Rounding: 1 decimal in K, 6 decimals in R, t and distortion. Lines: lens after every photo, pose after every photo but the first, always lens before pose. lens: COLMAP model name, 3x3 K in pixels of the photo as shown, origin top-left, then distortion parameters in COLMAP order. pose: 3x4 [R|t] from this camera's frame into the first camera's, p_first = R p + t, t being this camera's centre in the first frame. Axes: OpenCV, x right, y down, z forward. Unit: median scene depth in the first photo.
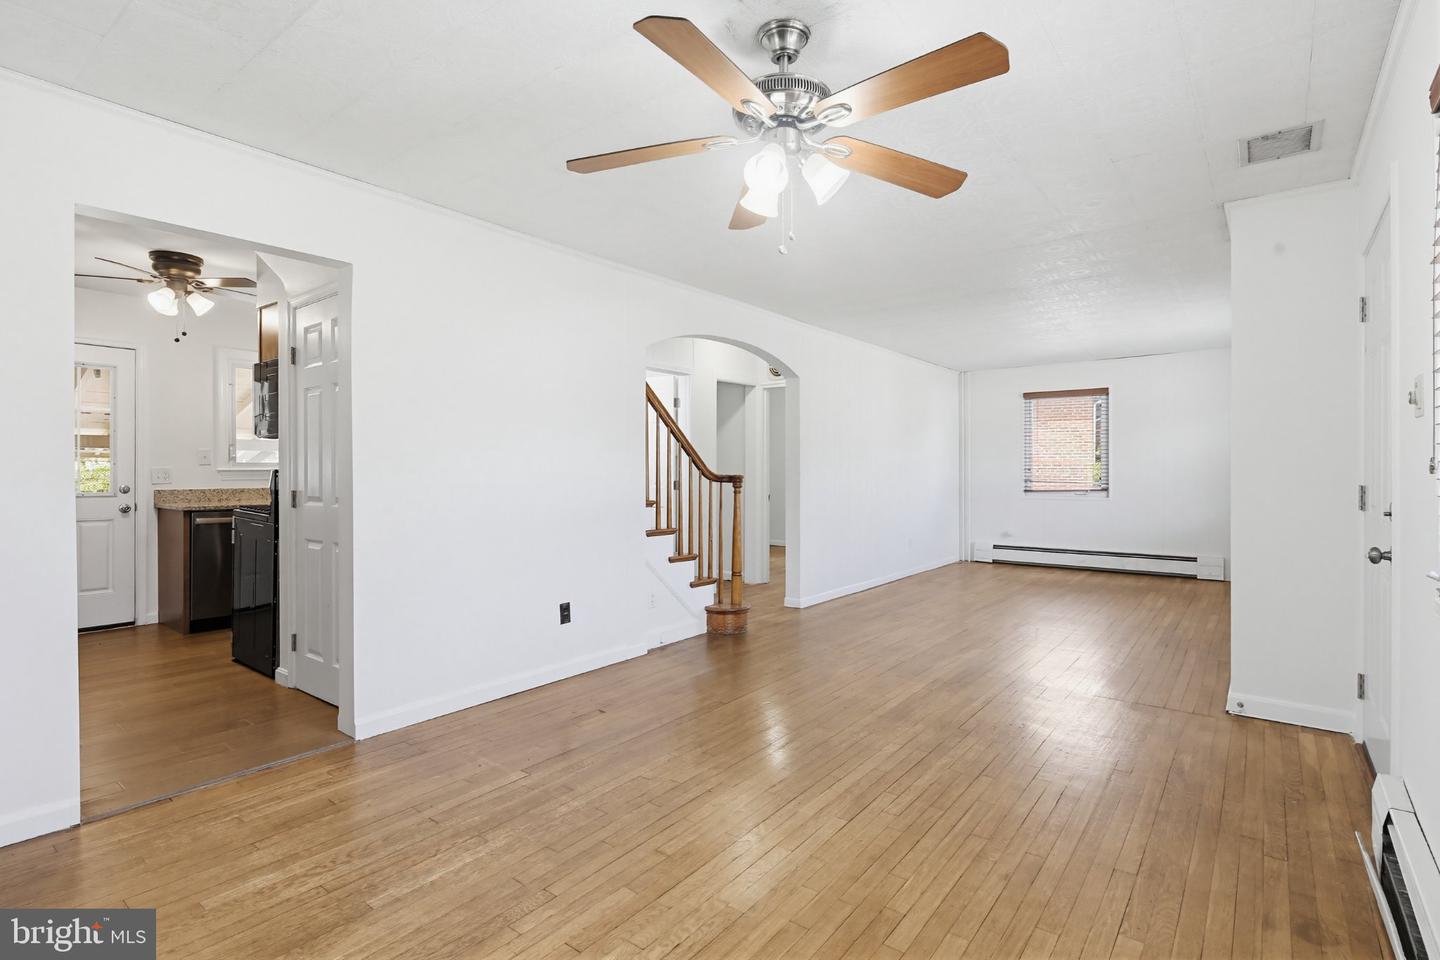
lens RADIAL K [[703.8, 0, 721.9], [0, 703.8, 476.1], [0, 0, 1]] dist [-0.002848, -0.002586]
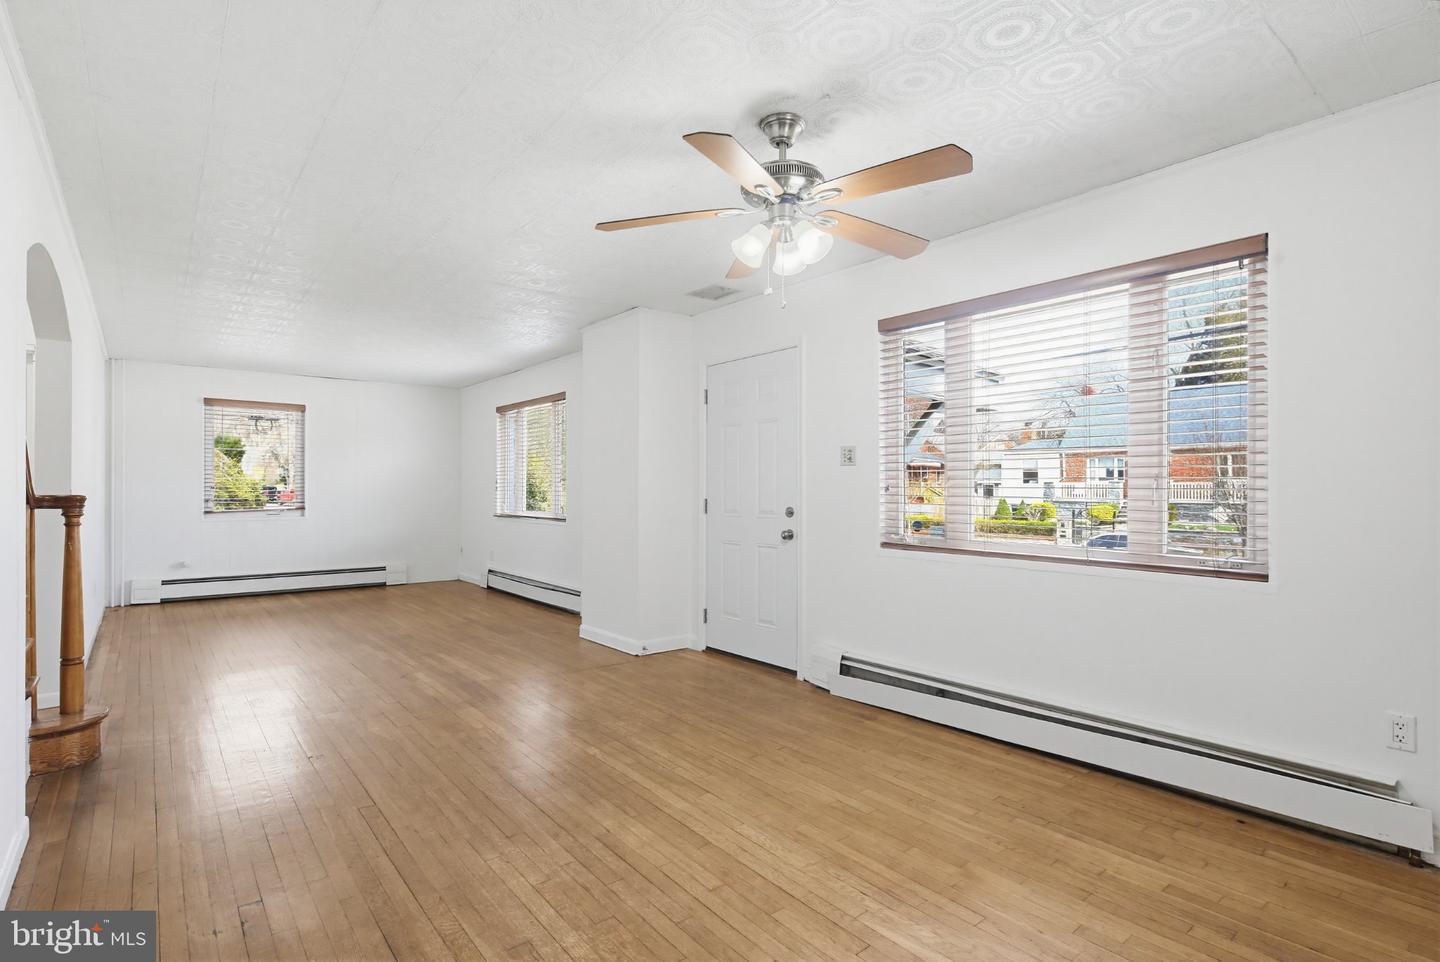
lens RADIAL K [[703.8, 0, 720.8], [0, 703.8, 485.7], [0, 0, 1]] dist [-0.002848, -0.002586]
pose [[0.225606, 0.006101, 0.974200, -0.660998], [0.005858, 0.999954, -0.007619, -0.003357], [-0.974201, 0.007426, 0.225559, 0.500907]]
